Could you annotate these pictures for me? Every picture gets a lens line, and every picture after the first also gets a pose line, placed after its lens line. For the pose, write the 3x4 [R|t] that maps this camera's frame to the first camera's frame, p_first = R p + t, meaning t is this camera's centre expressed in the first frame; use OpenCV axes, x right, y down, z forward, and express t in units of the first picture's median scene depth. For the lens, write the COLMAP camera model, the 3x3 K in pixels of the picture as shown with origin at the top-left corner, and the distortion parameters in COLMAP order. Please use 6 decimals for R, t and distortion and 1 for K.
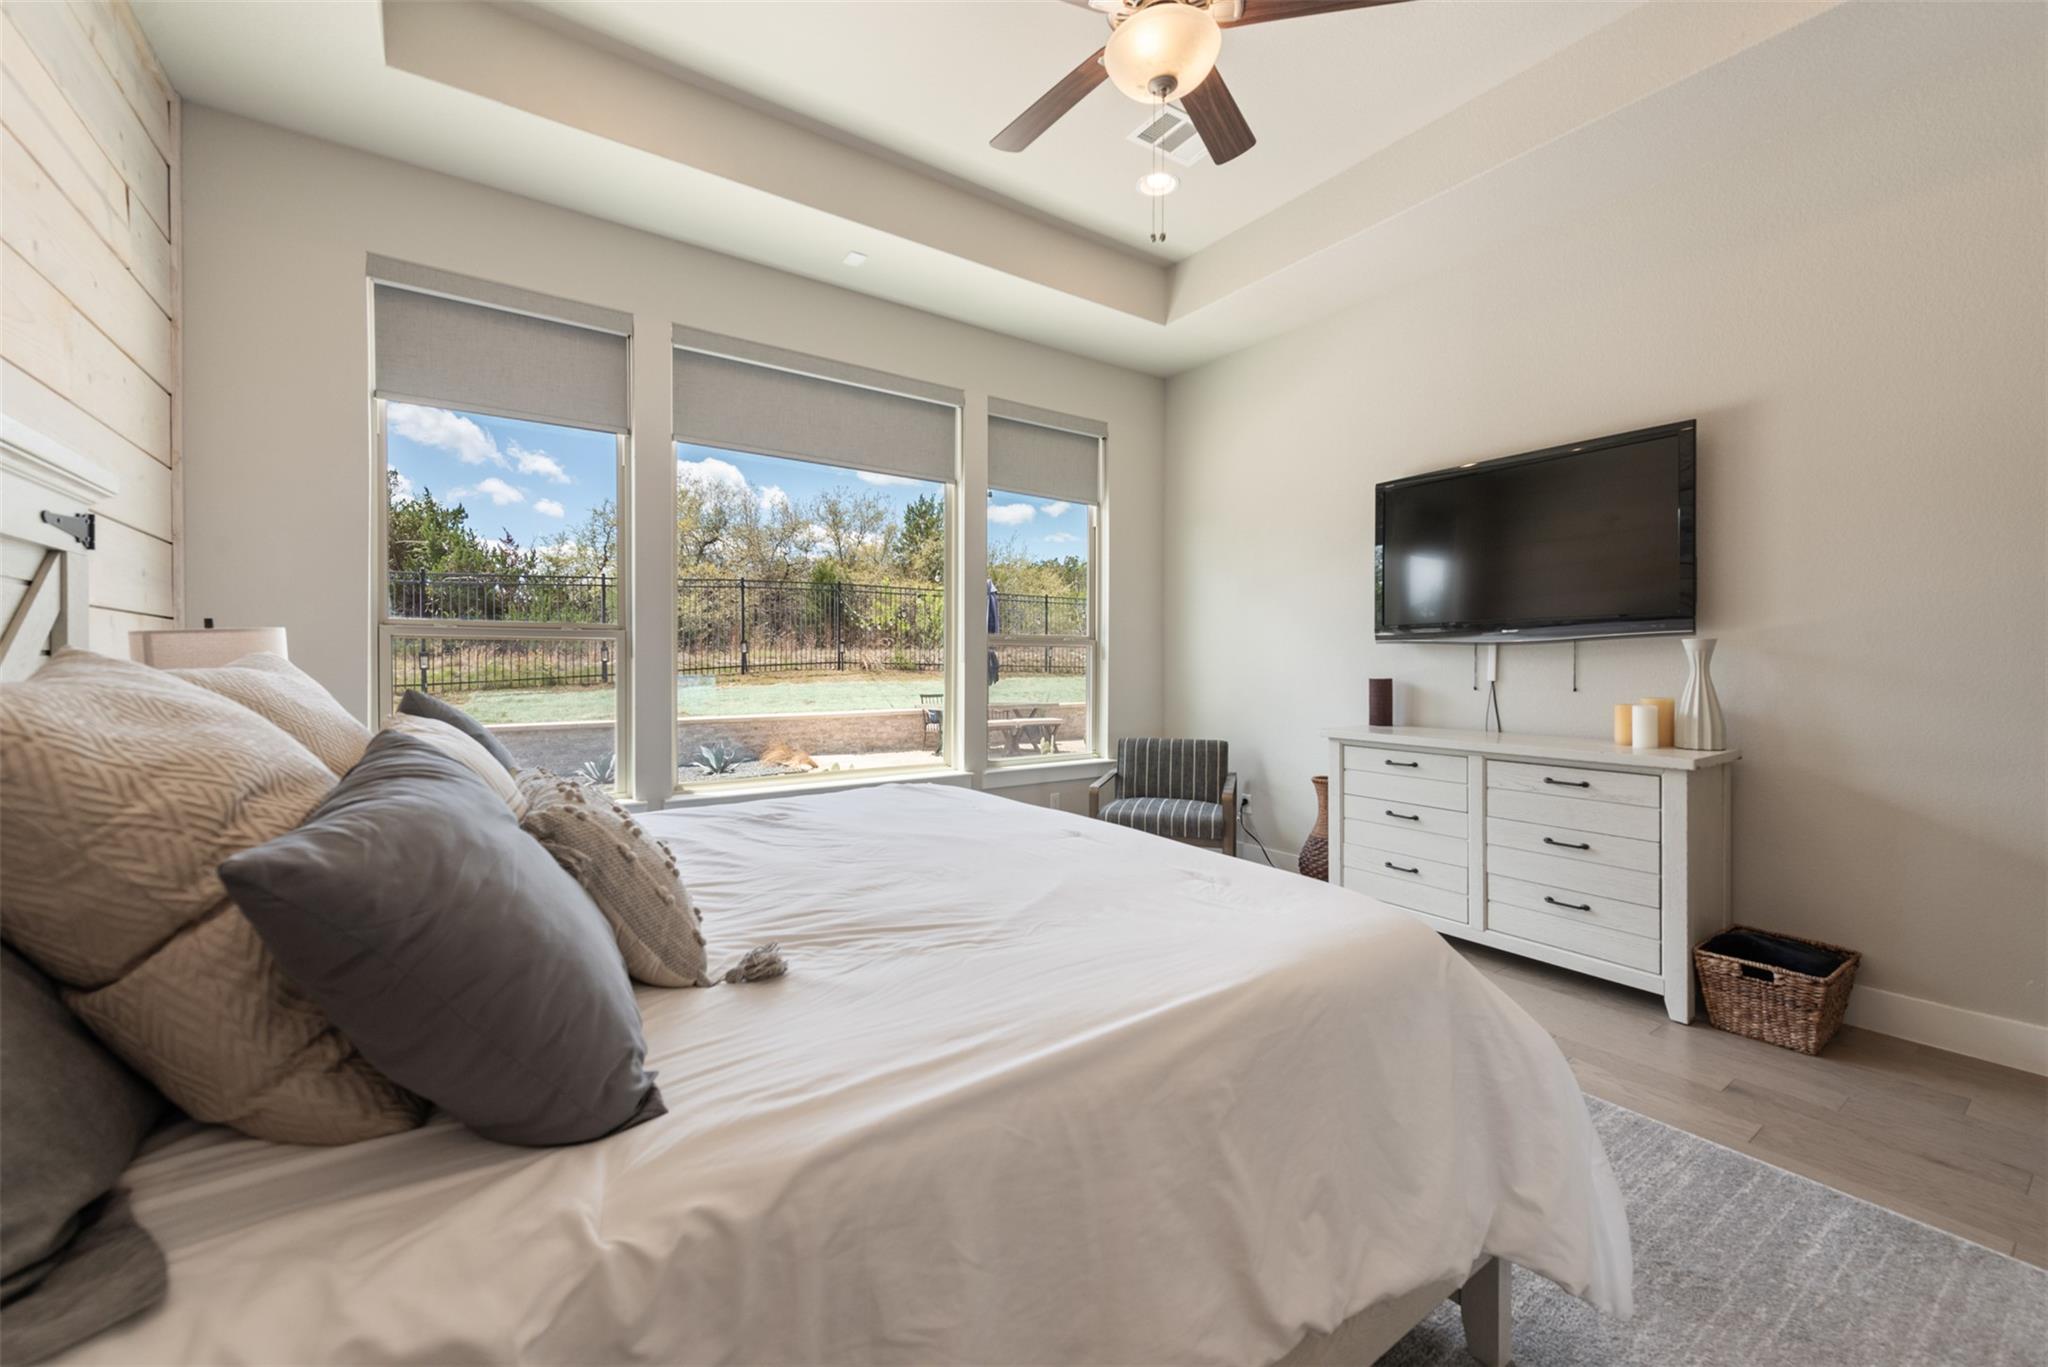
lens RADIAL K [[808.1, 0, 1033.6], [0, 808.1, 669.7], [0, 0, 1]] dist [0.014383, -0.005060]
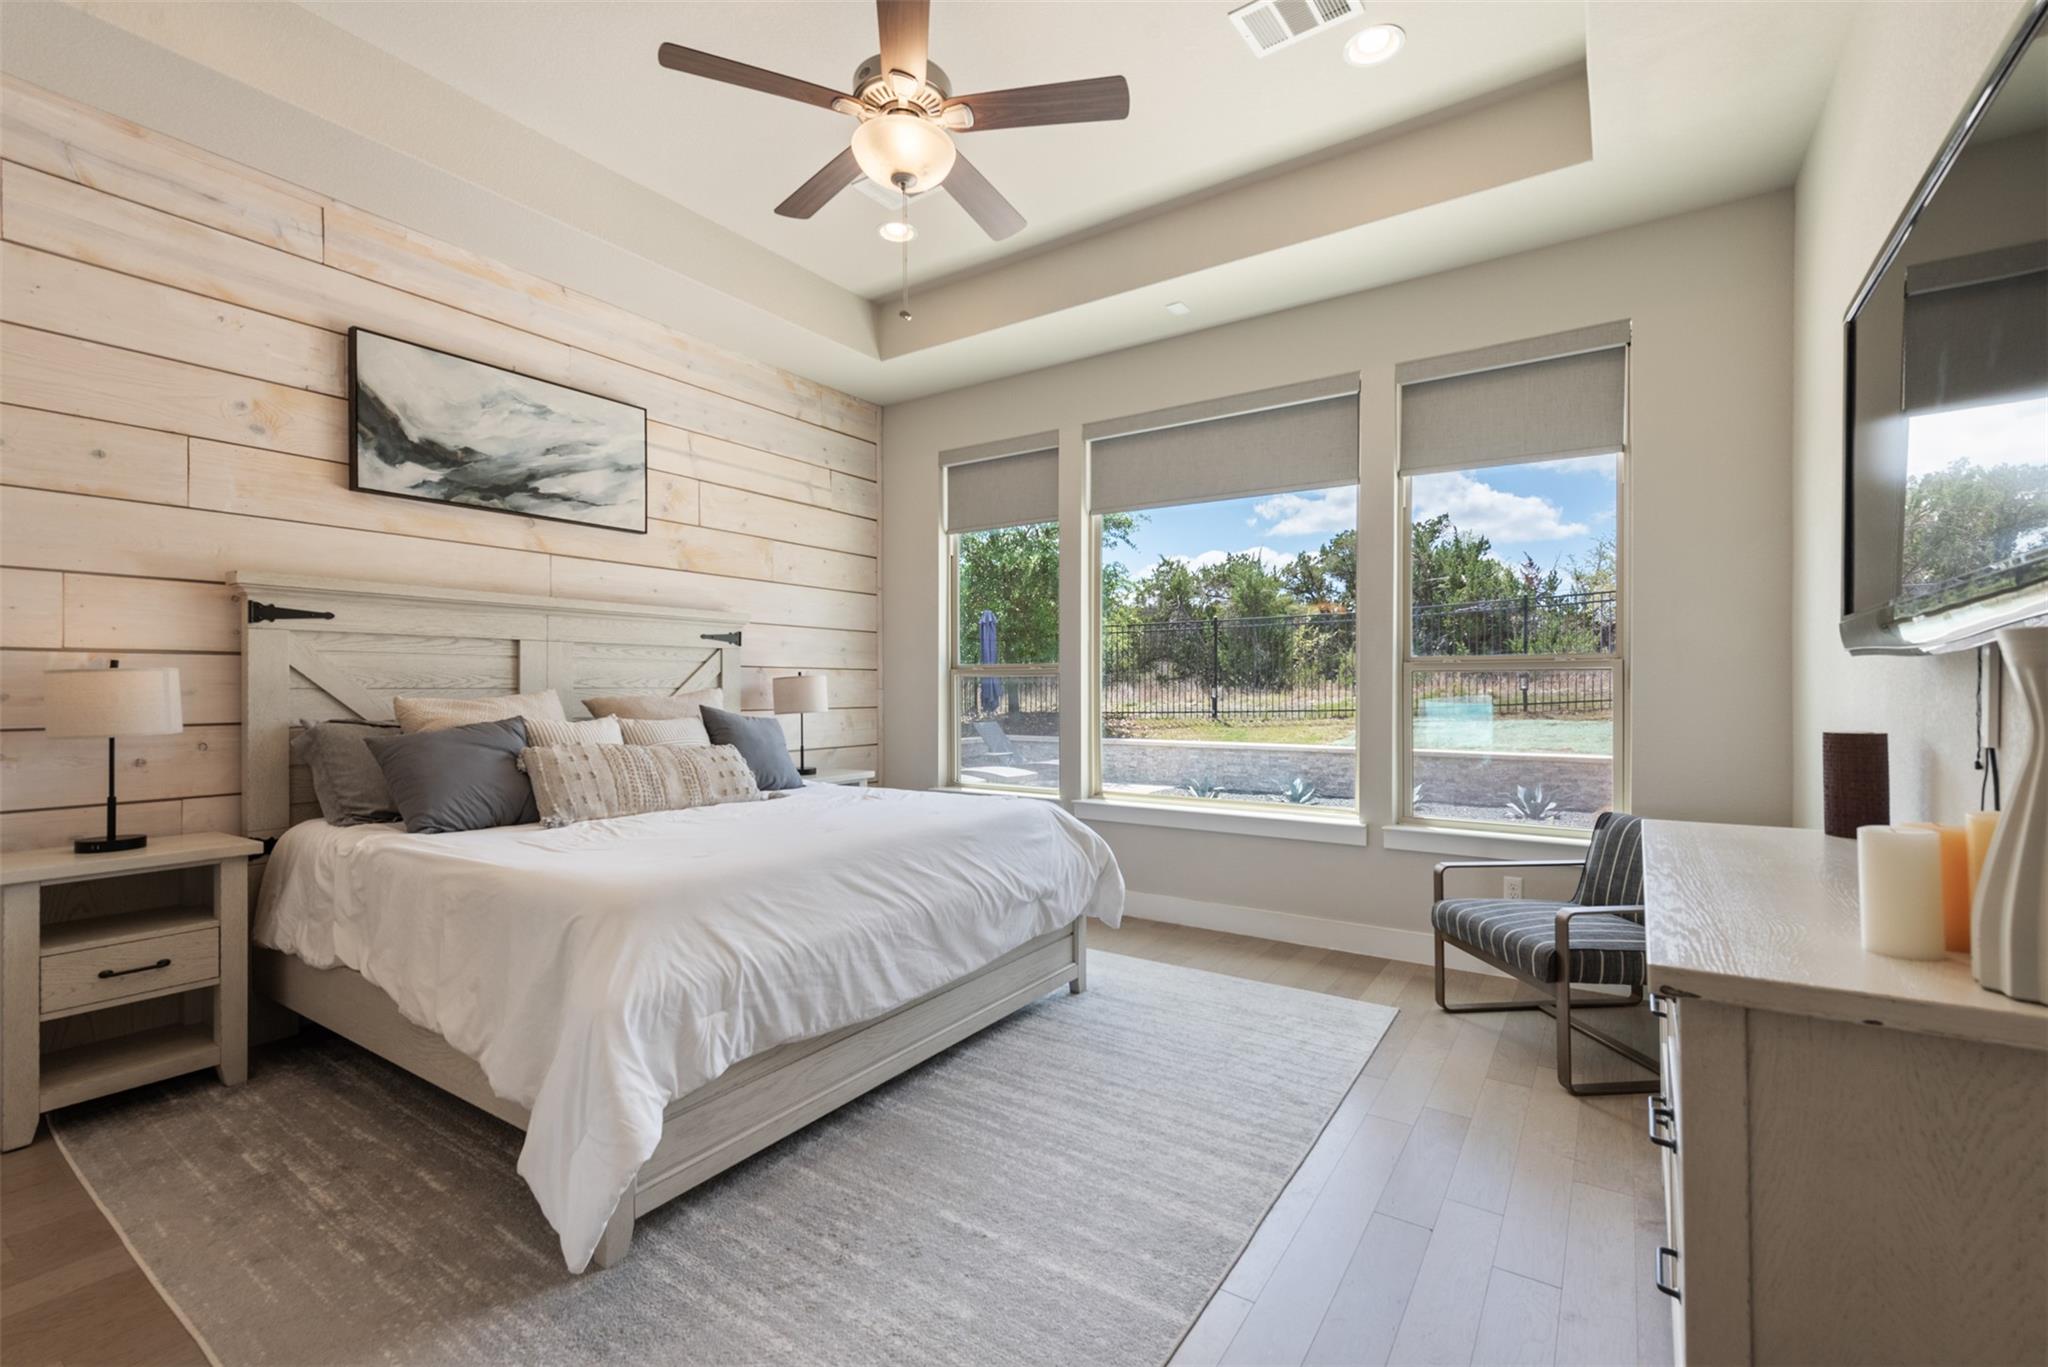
lens RADIAL K [[878.7, 0, 1033.0], [0, 878.7, 663.8], [0, 0, 1]] dist [0.006148, -0.000670]
pose [[0.370356, -0.031698, -0.928349, 0.369230], [-0.003228, 0.999368, -0.035411, -0.003311], [0.928884, 0.016112, 0.370020, 0.202879]]
